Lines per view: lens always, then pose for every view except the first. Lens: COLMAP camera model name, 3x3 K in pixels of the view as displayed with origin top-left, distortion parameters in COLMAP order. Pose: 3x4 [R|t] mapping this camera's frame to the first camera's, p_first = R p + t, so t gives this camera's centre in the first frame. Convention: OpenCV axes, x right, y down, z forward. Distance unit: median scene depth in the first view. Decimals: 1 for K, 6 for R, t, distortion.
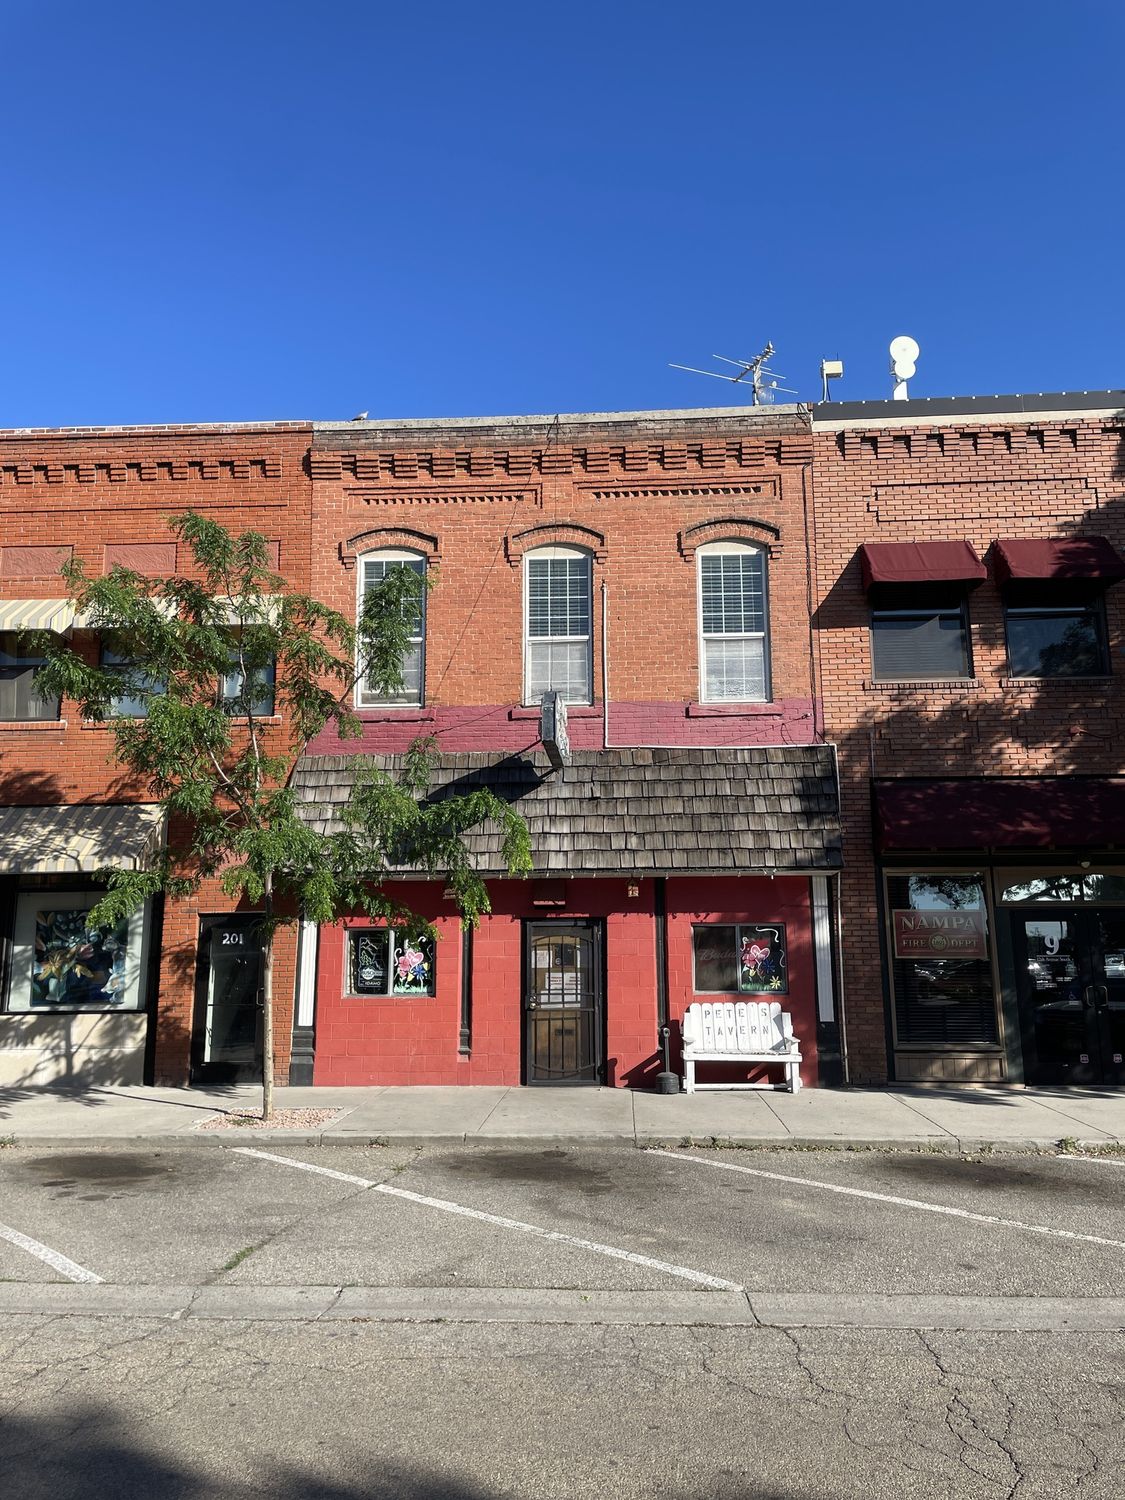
lens RADIAL K [[1118.5, 0, 547.5], [0, 1118.5, 745.4], [0, 0, 1]] dist [0.069145, -0.078315]
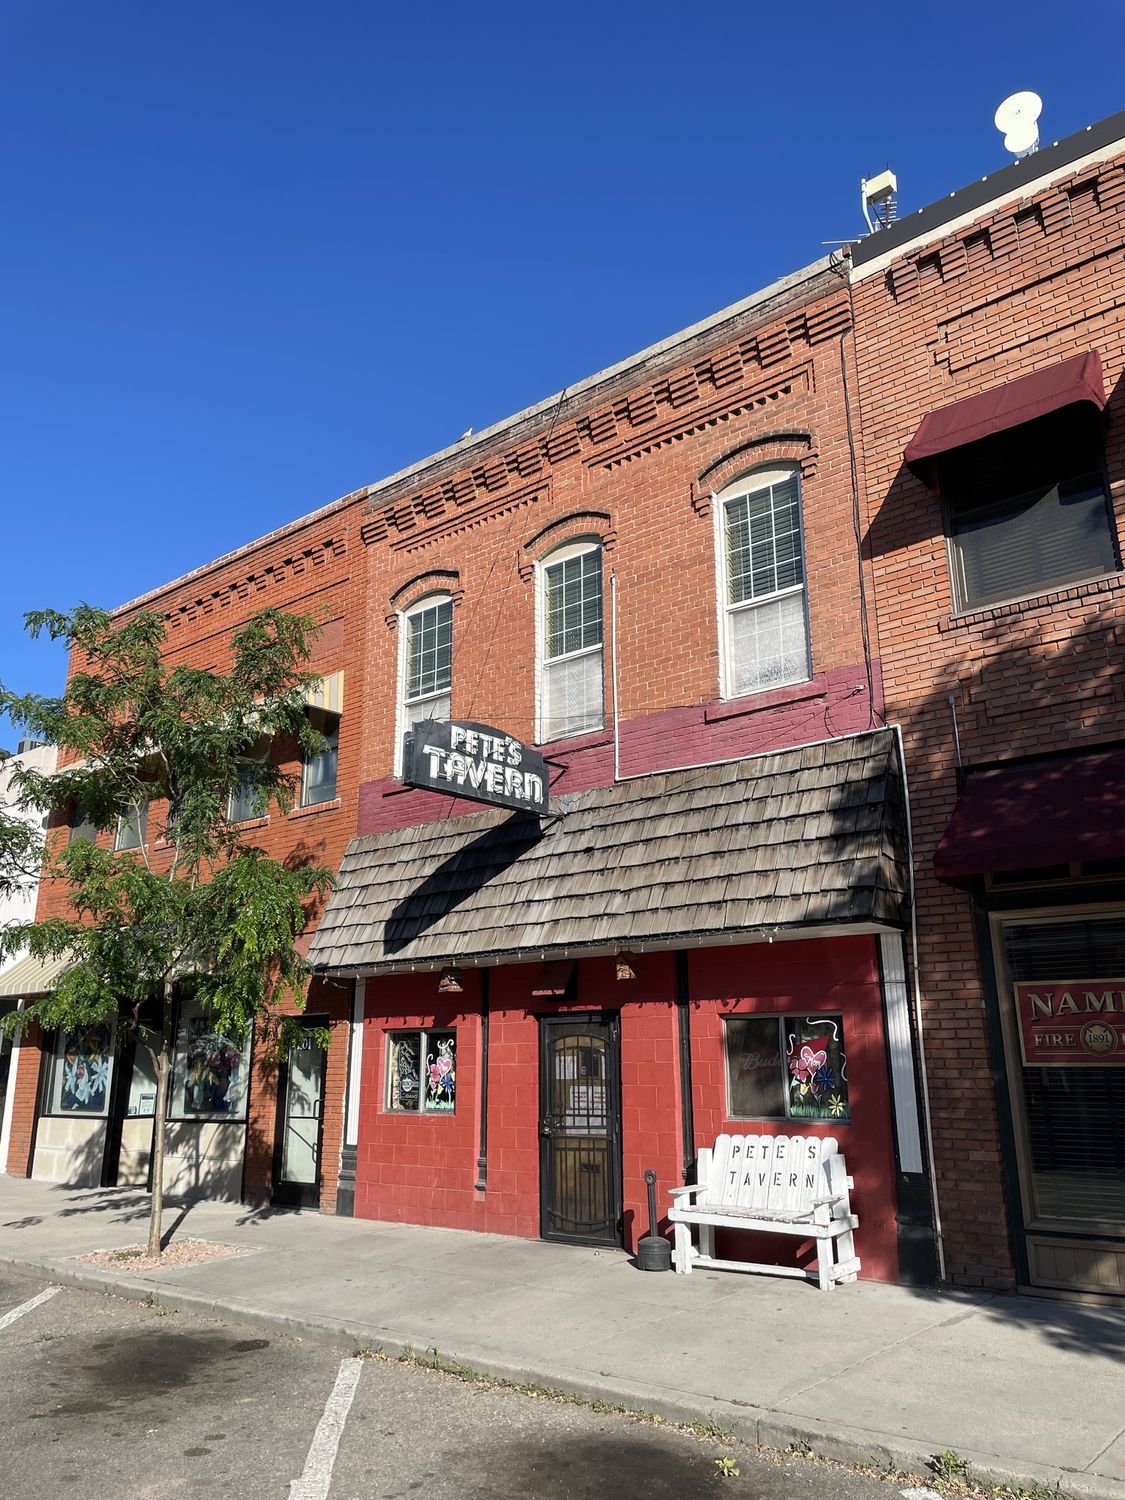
lens RADIAL K [[1118.5, 0, 562.2], [0, 1118.5, 744.0], [0, 0, 1]] dist [0.069145, -0.078315]
pose [[0.802608, -0.164207, -0.573460, 0.467951], [0.112490, 0.985780, -0.124833, 0.068338], [0.585804, 0.035683, 0.809667, 0.368077]]
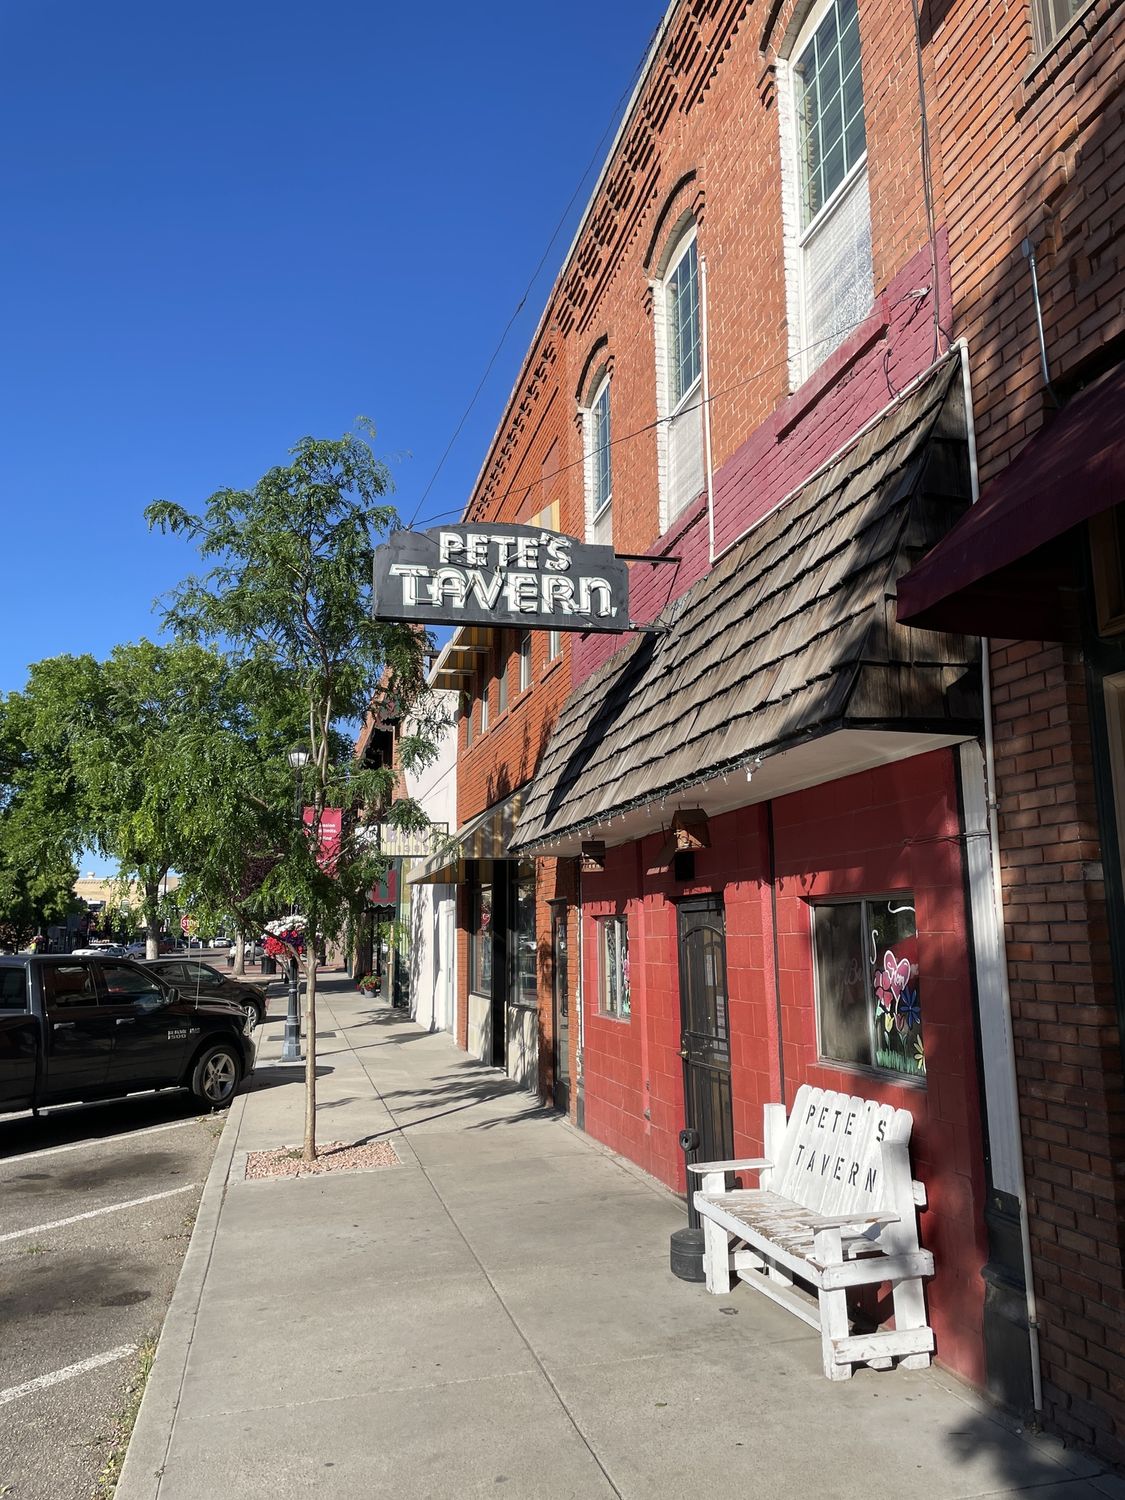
lens RADIAL K [[1118.5, 0, 553.8], [0, 1118.5, 745.4], [0, 0, 1]] dist [0.069145, -0.078315]
pose [[0.289558, -0.160157, -0.943666, 0.512825], [0.185570, 0.976589, -0.108804, 0.127985], [0.938999, -0.143611, 0.312500, 0.768390]]
